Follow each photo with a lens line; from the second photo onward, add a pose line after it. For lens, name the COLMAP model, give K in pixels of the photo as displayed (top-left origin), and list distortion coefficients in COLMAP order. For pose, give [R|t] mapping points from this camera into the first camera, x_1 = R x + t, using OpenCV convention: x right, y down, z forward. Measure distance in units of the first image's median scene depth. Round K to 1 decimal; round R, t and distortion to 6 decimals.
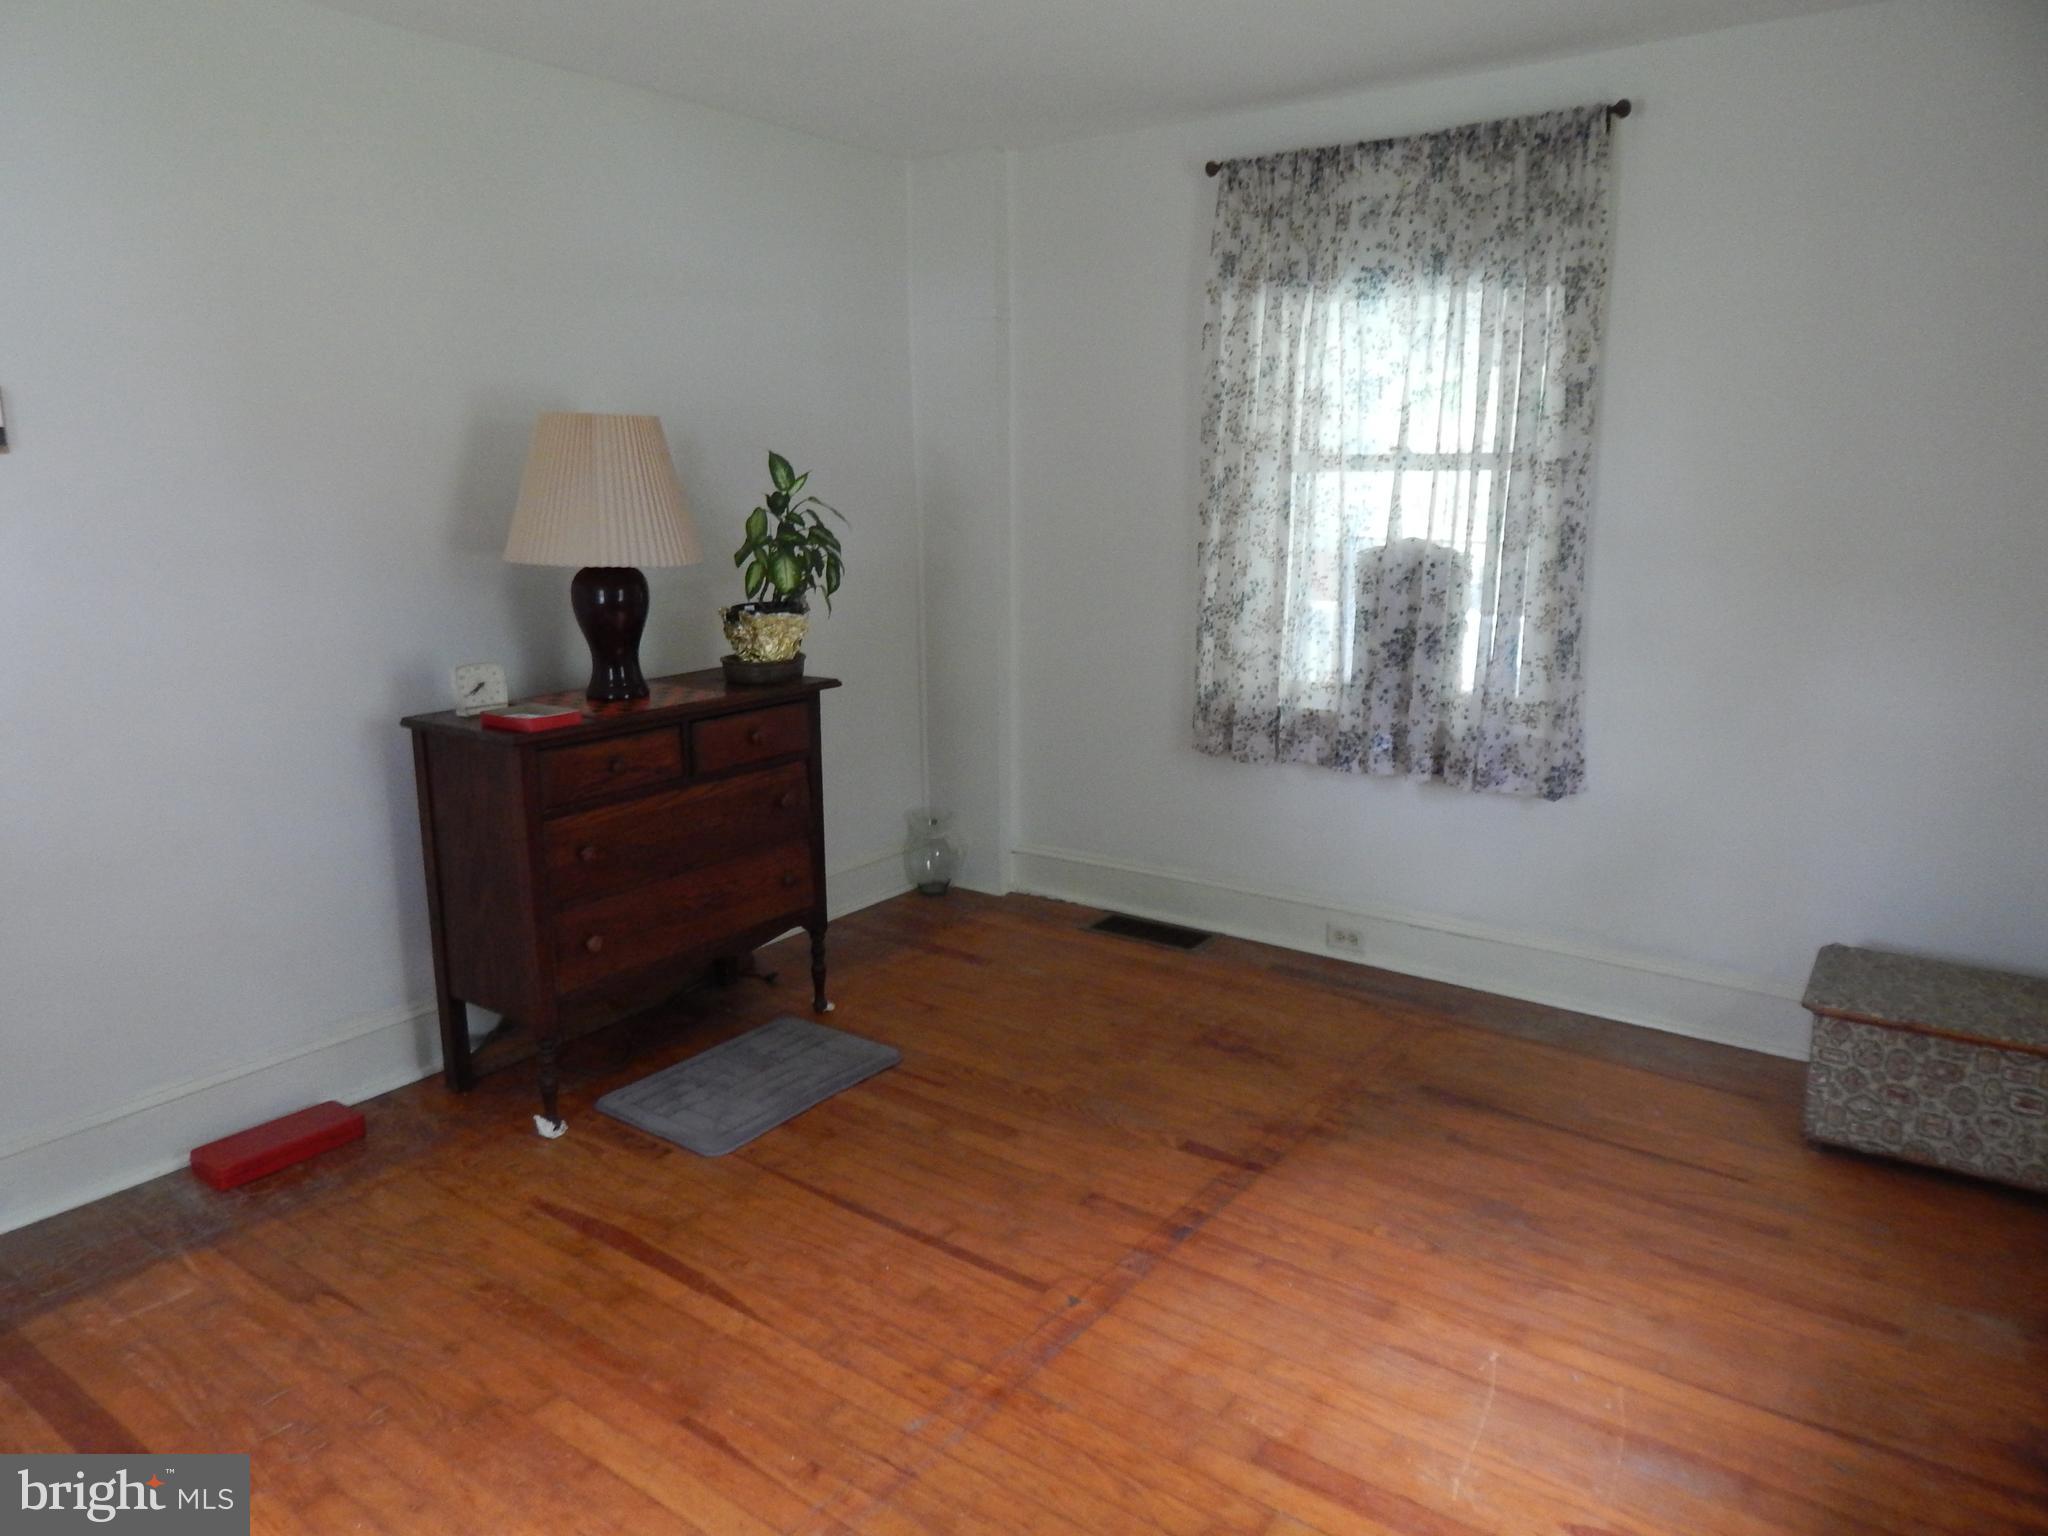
lens RADIAL K [[1371.9, 0, 1019.6], [0, 1371.9, 765.5], [0, 0, 1]] dist [0.010377, 0.003598]
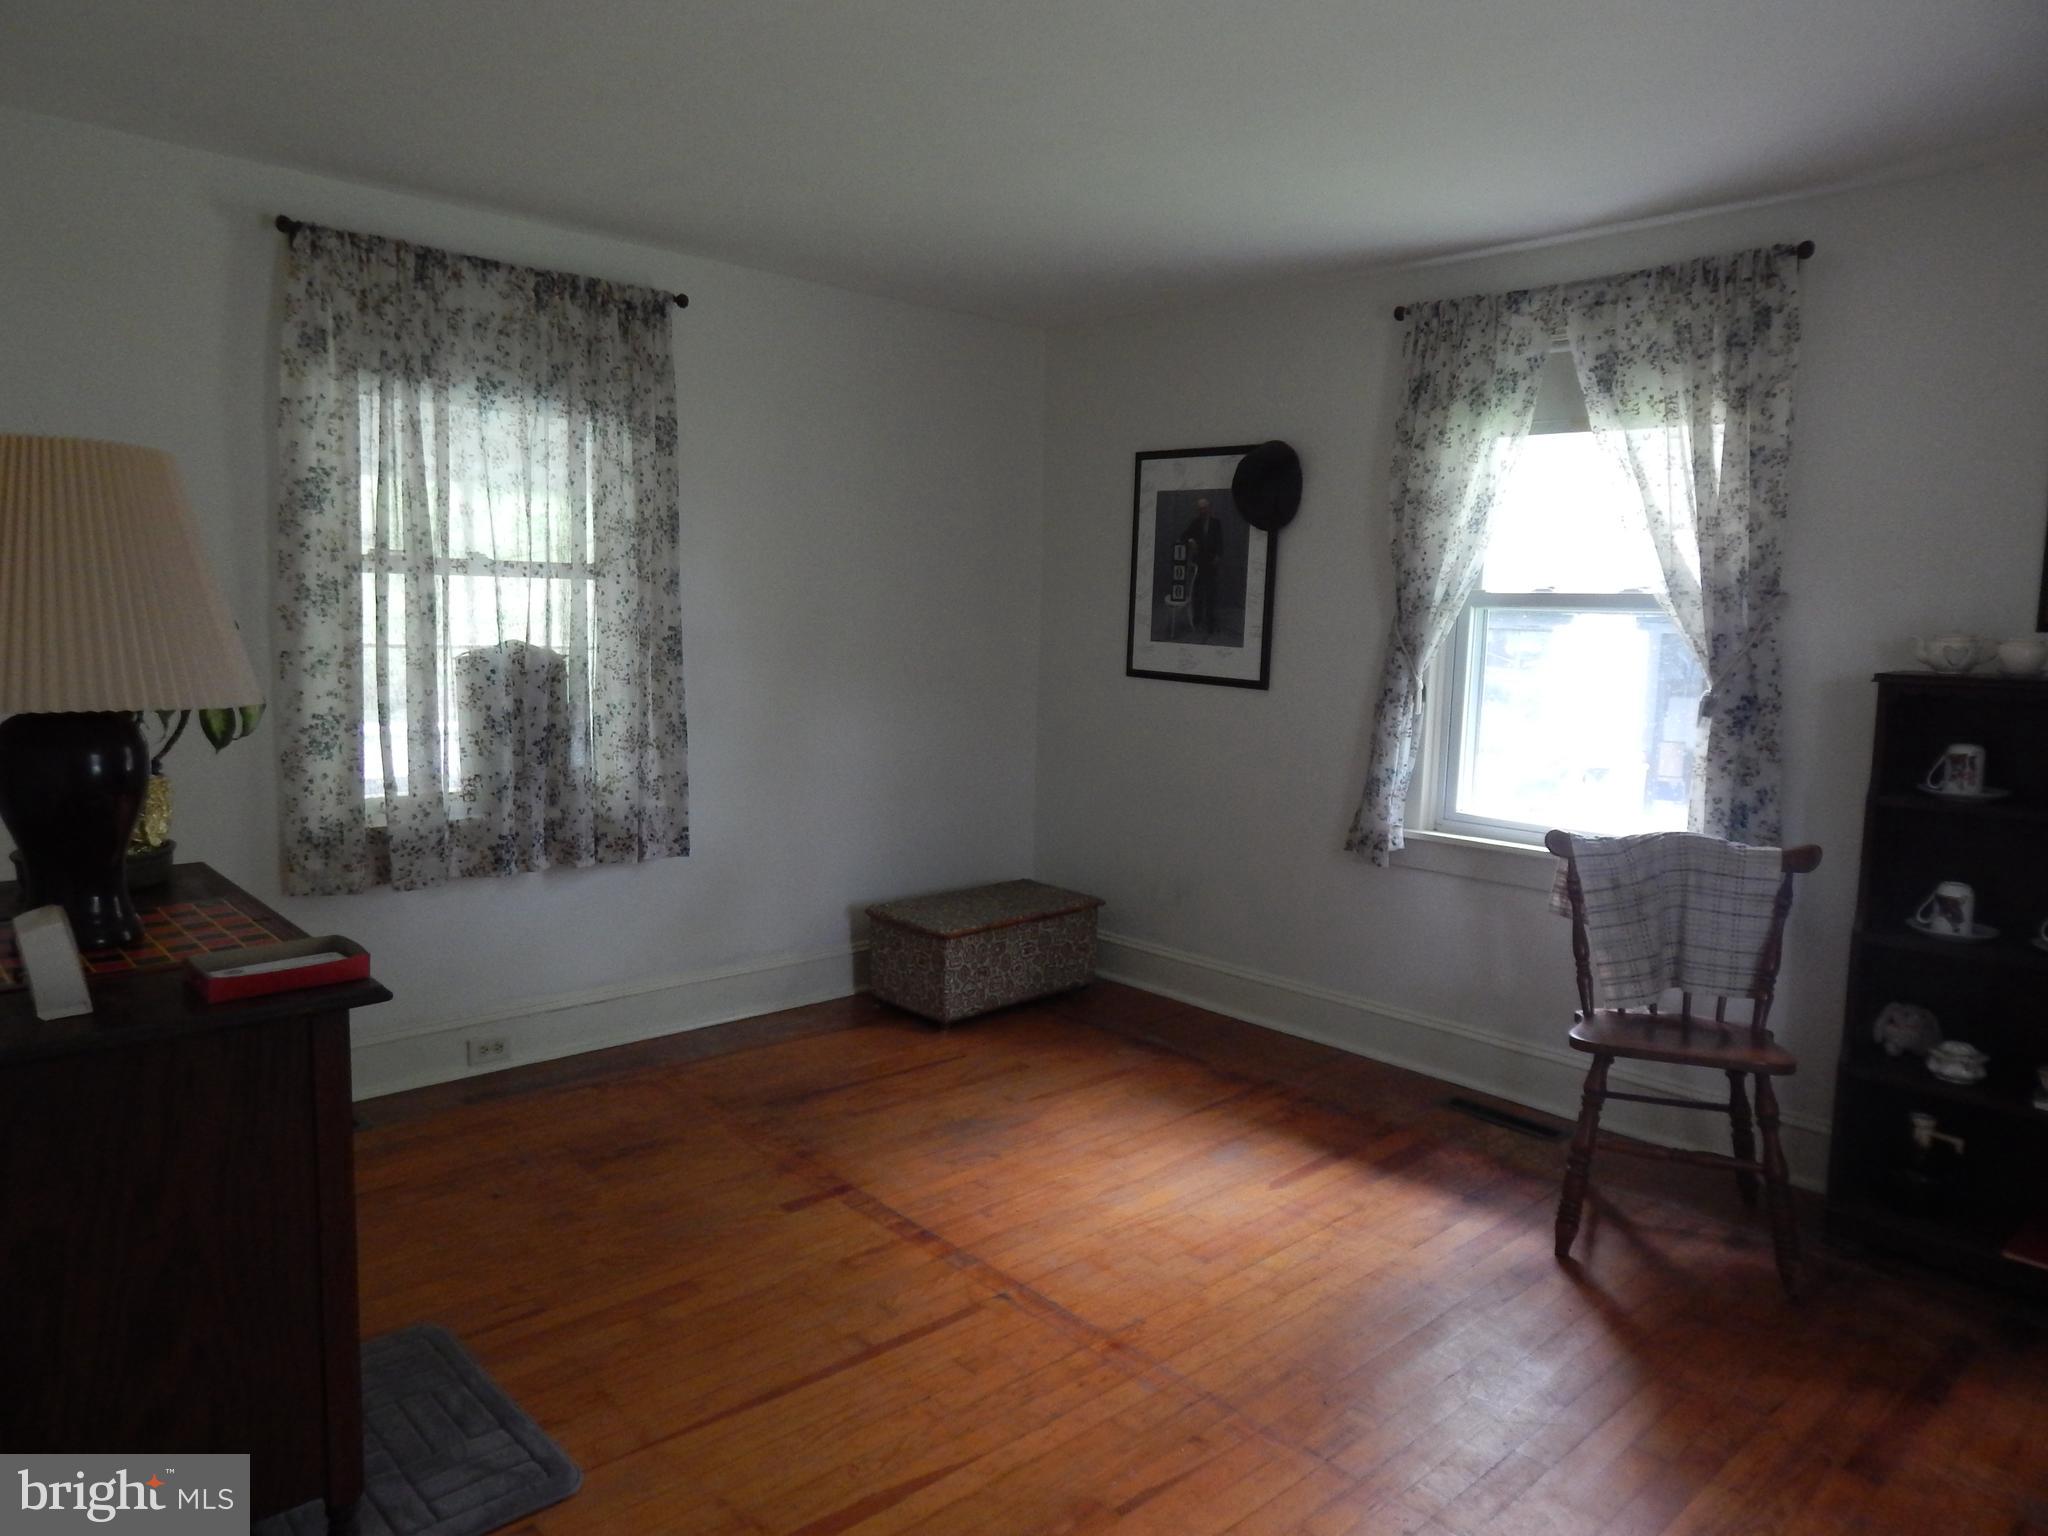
lens RADIAL K [[1355.2, 0, 1024.0], [0, 1355.2, 768.0], [0, 0, 1]] dist [0.003593, -0.002927]
pose [[0.191043, -0.112003, 0.975171, -0.704161], [0.176589, 0.981181, 0.078099, -0.090556], [-0.965567, 0.157284, 0.207226, 0.468653]]
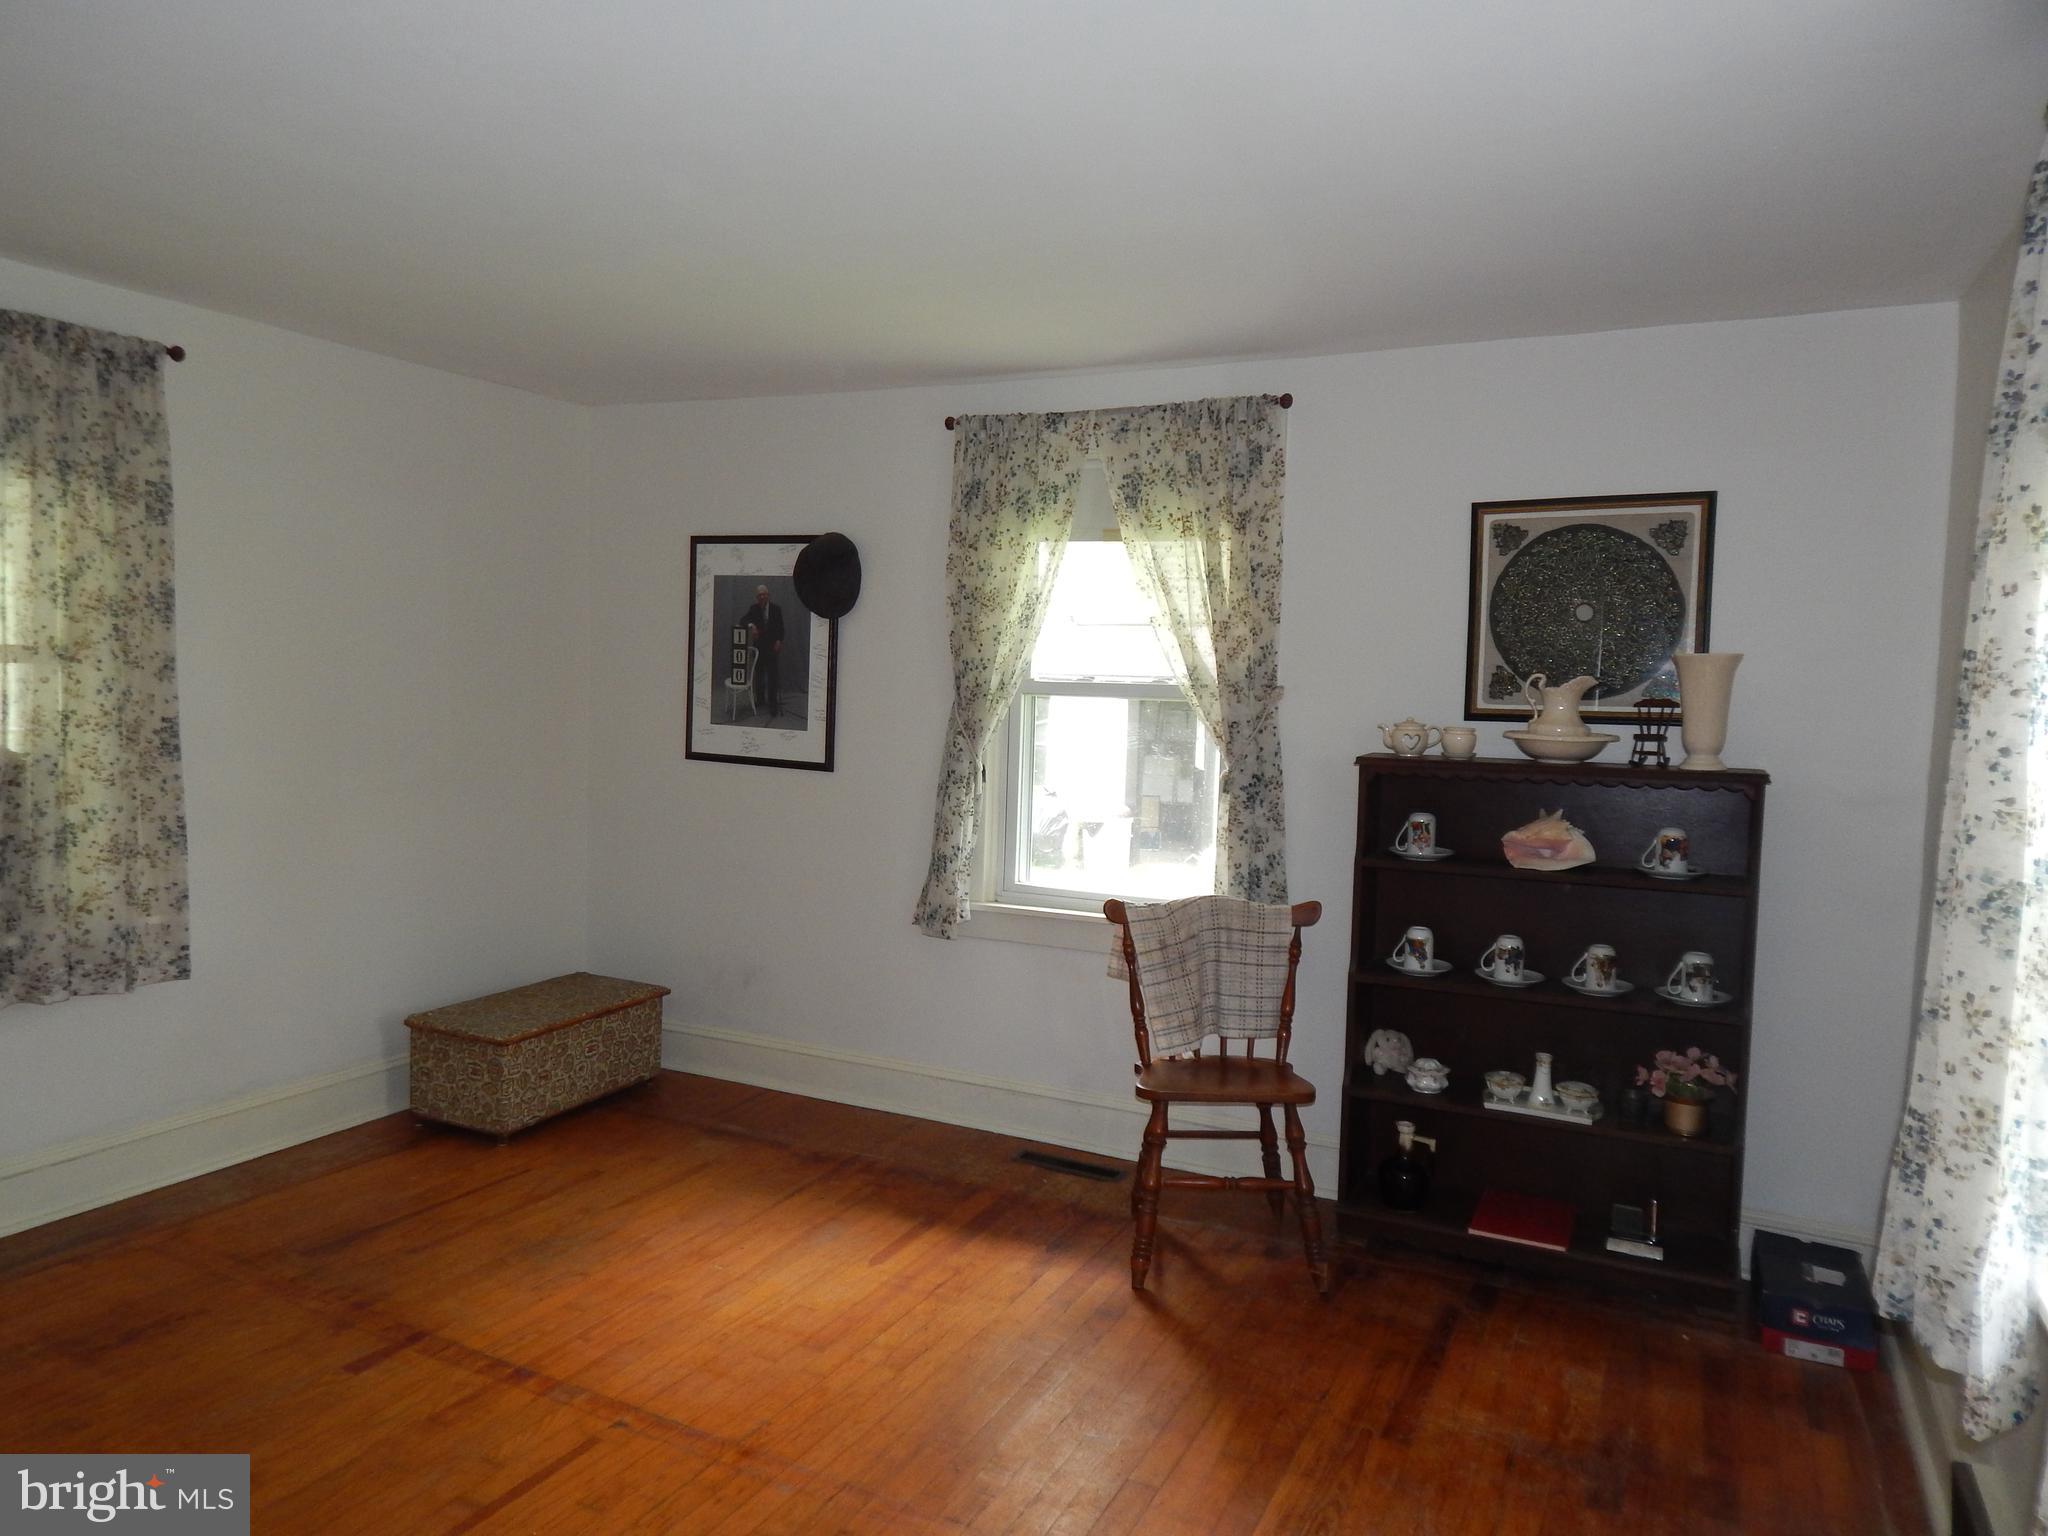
lens RADIAL K [[1356.9, 0, 1023.3], [0, 1356.9, 766.1], [0, 0, 1]] dist [0.010538, -0.014690]
pose [[-0.166947, -0.069161, 0.983537, -0.730503], [0.174610, 0.979696, 0.098529, -0.124683], [-0.970381, 0.188184, -0.151481, 0.518287]]
